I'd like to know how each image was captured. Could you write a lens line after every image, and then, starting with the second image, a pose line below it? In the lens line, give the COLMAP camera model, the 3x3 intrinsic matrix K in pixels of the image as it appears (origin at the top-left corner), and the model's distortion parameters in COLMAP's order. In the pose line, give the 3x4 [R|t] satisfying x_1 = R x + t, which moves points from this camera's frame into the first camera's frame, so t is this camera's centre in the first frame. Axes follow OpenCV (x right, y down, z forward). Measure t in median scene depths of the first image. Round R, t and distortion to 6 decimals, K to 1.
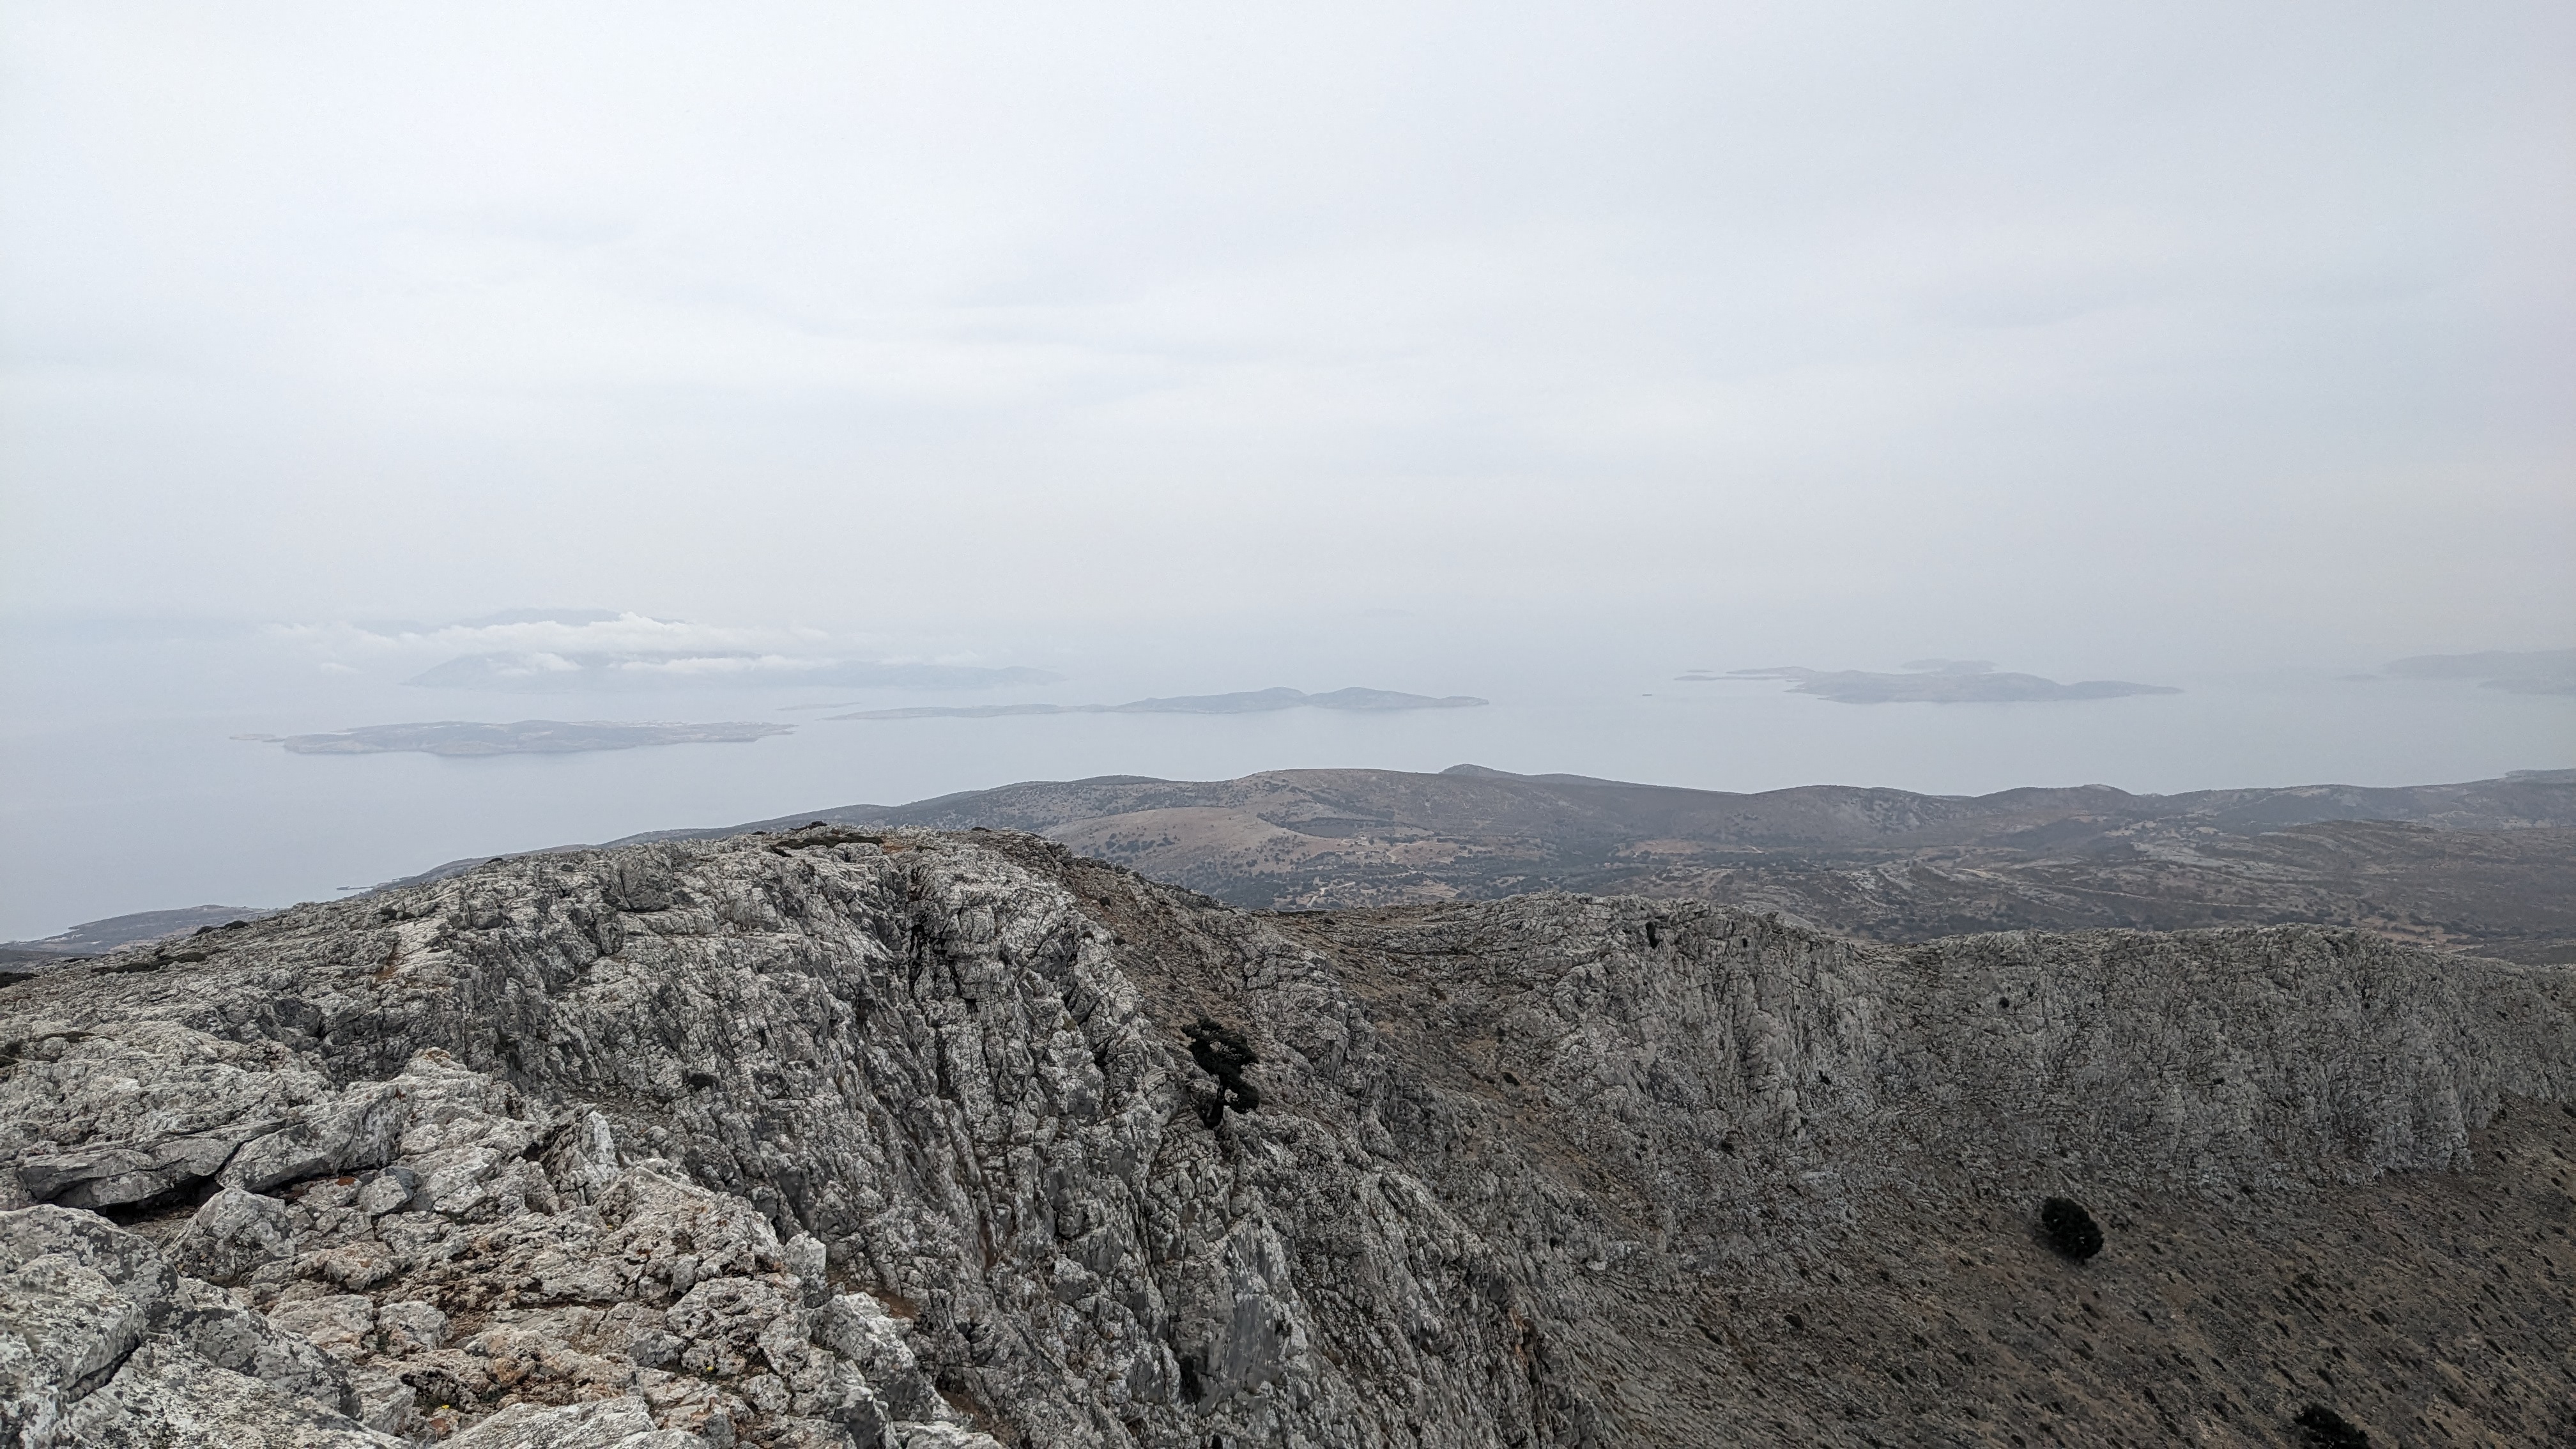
lens RADIAL K [[2022.6, 0, 1292.6], [0, 2022.6, 691.2], [0, 0, 1]] dist [0.050411, -0.078333]
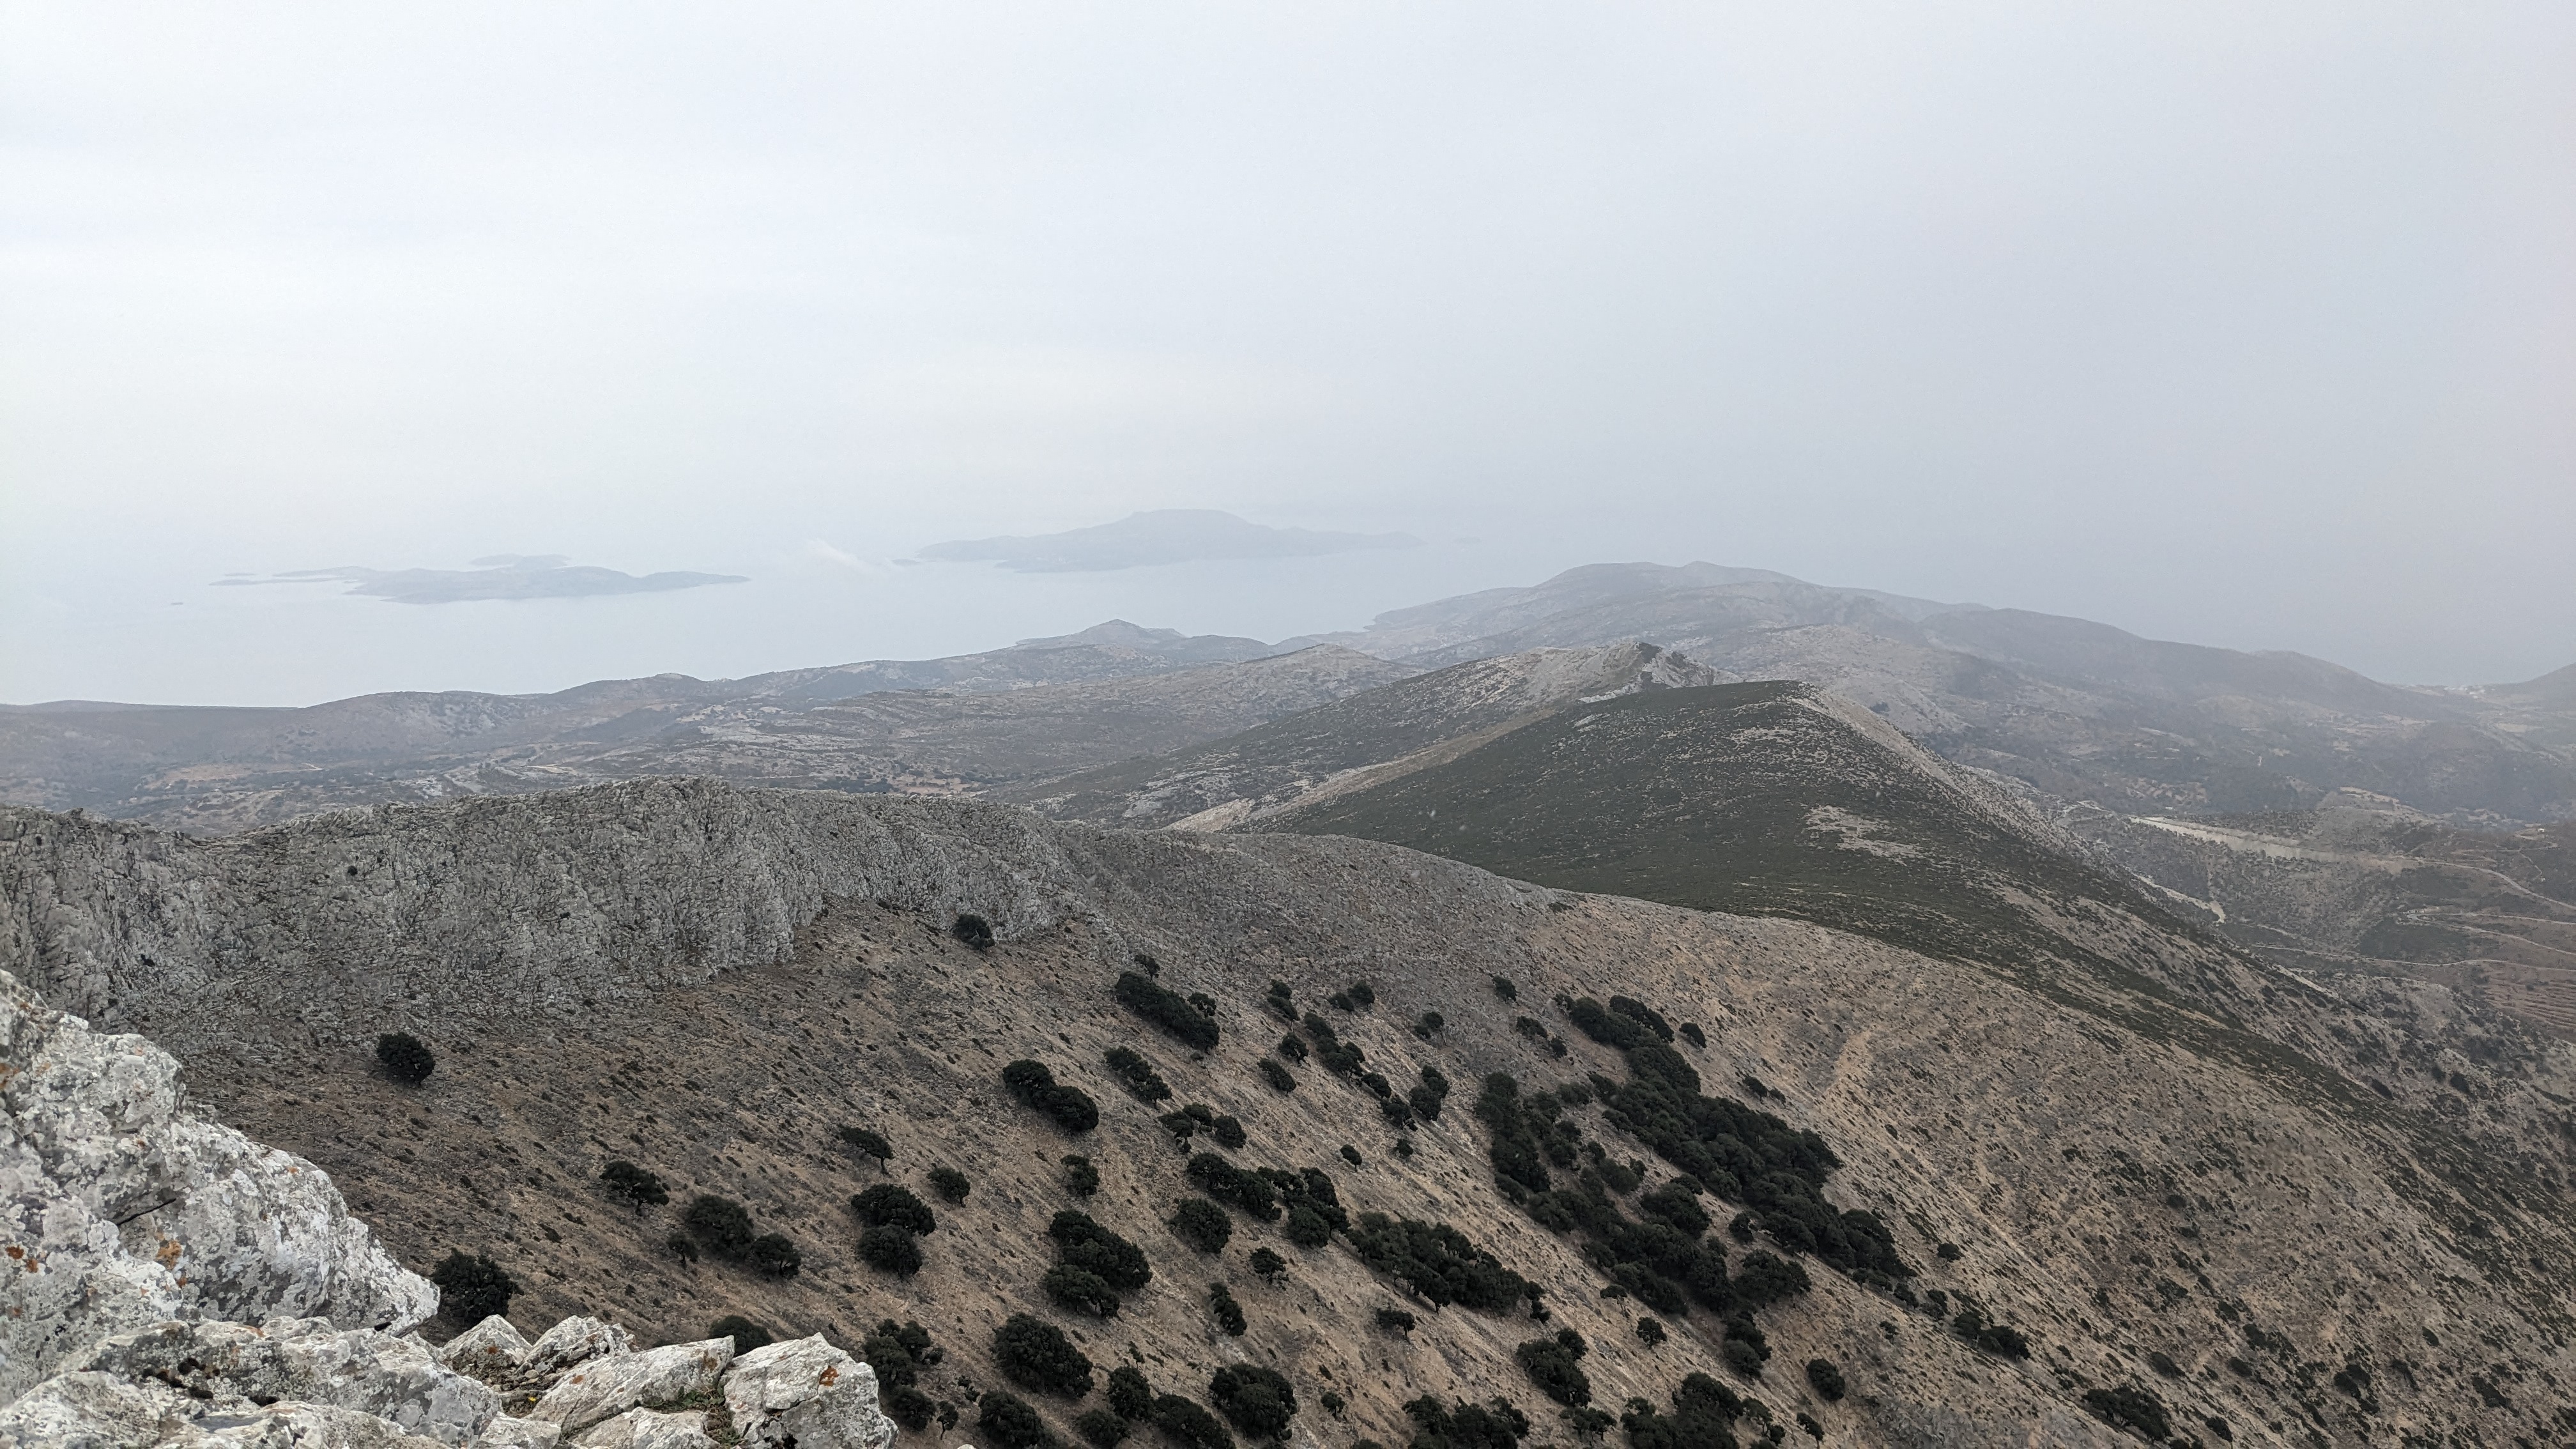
lens RADIAL K [[2022.6, 0, 1312.2], [0, 2022.6, 751.8], [0, 0, 1]] dist [0.050411, -0.078333]
pose [[0.779181, -0.086812, 0.620758, 0.082319], [0.036087, 0.994933, 0.093843, 0.005716], [-0.625760, -0.050719, 0.778365, -0.181128]]
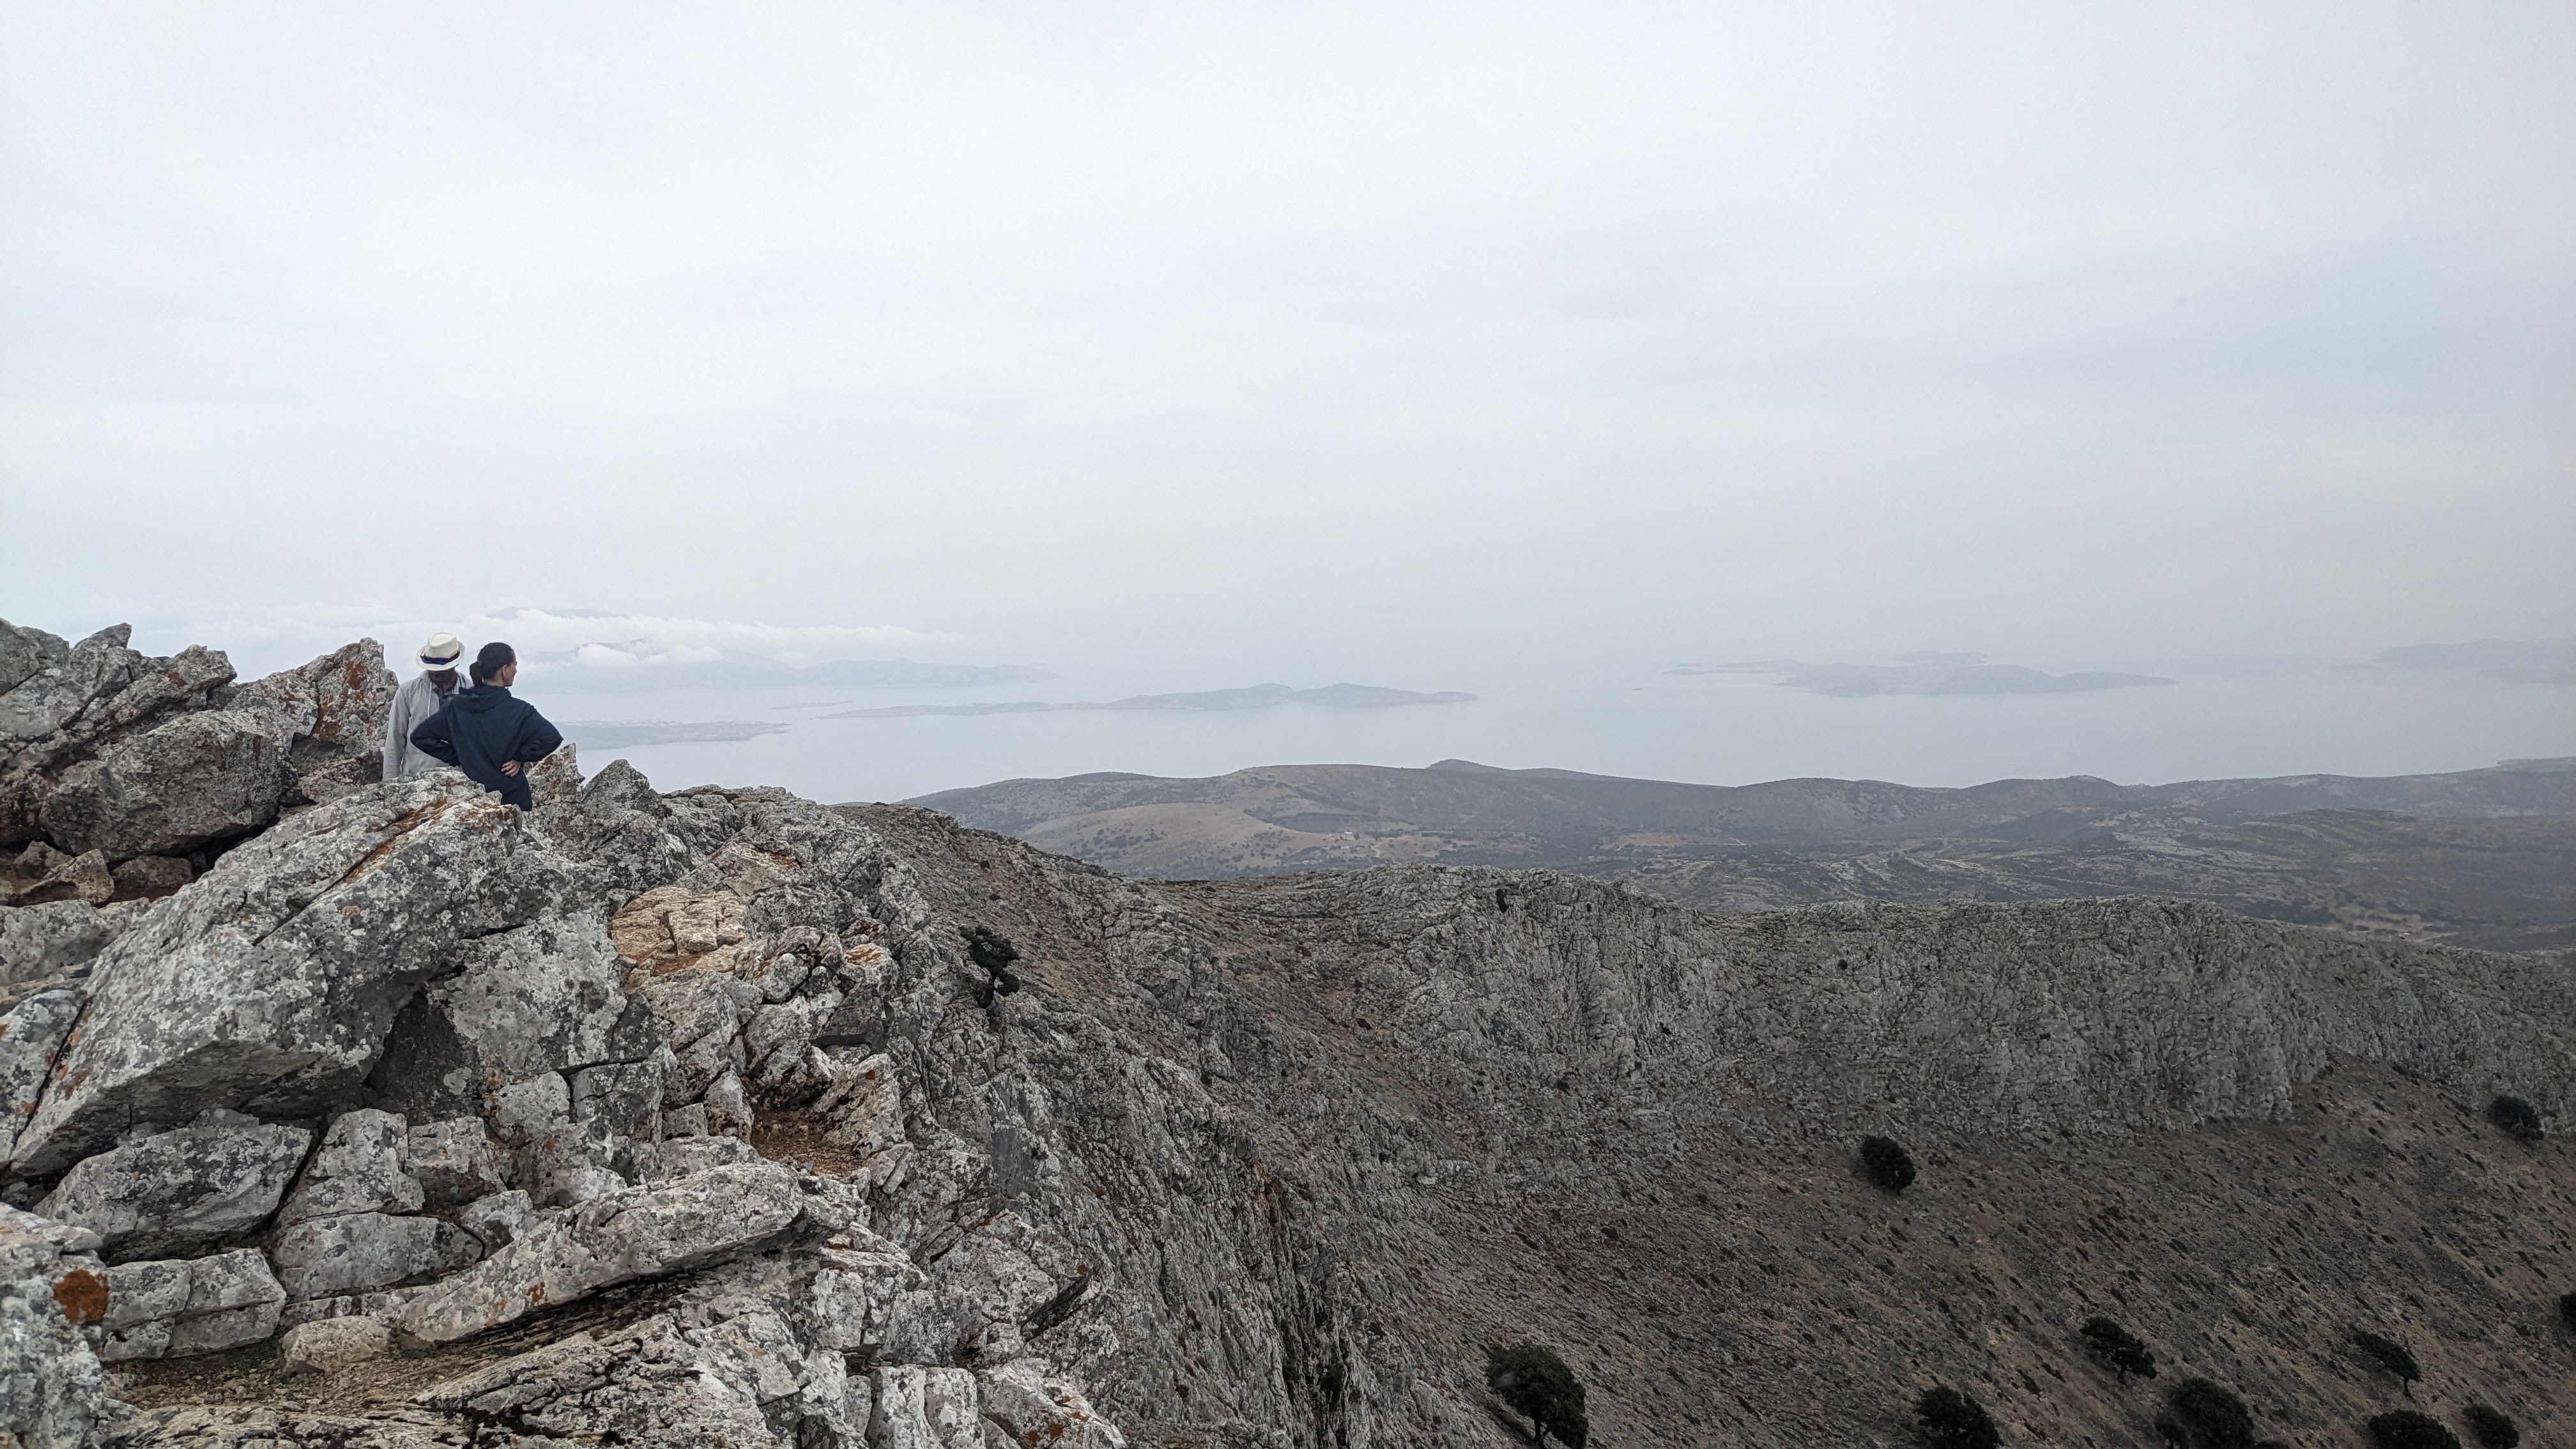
lens RADIAL K [[2022.6, 0, 1251.5], [0, 2022.6, 731.1], [0, 0, 1]] dist [0.050411, -0.078333]
pose [[0.999826, -0.005730, -0.017726, 0.052509], [0.006107, 0.999755, 0.021291, 0.001285], [0.017599, -0.021396, 0.999616, -0.109968]]
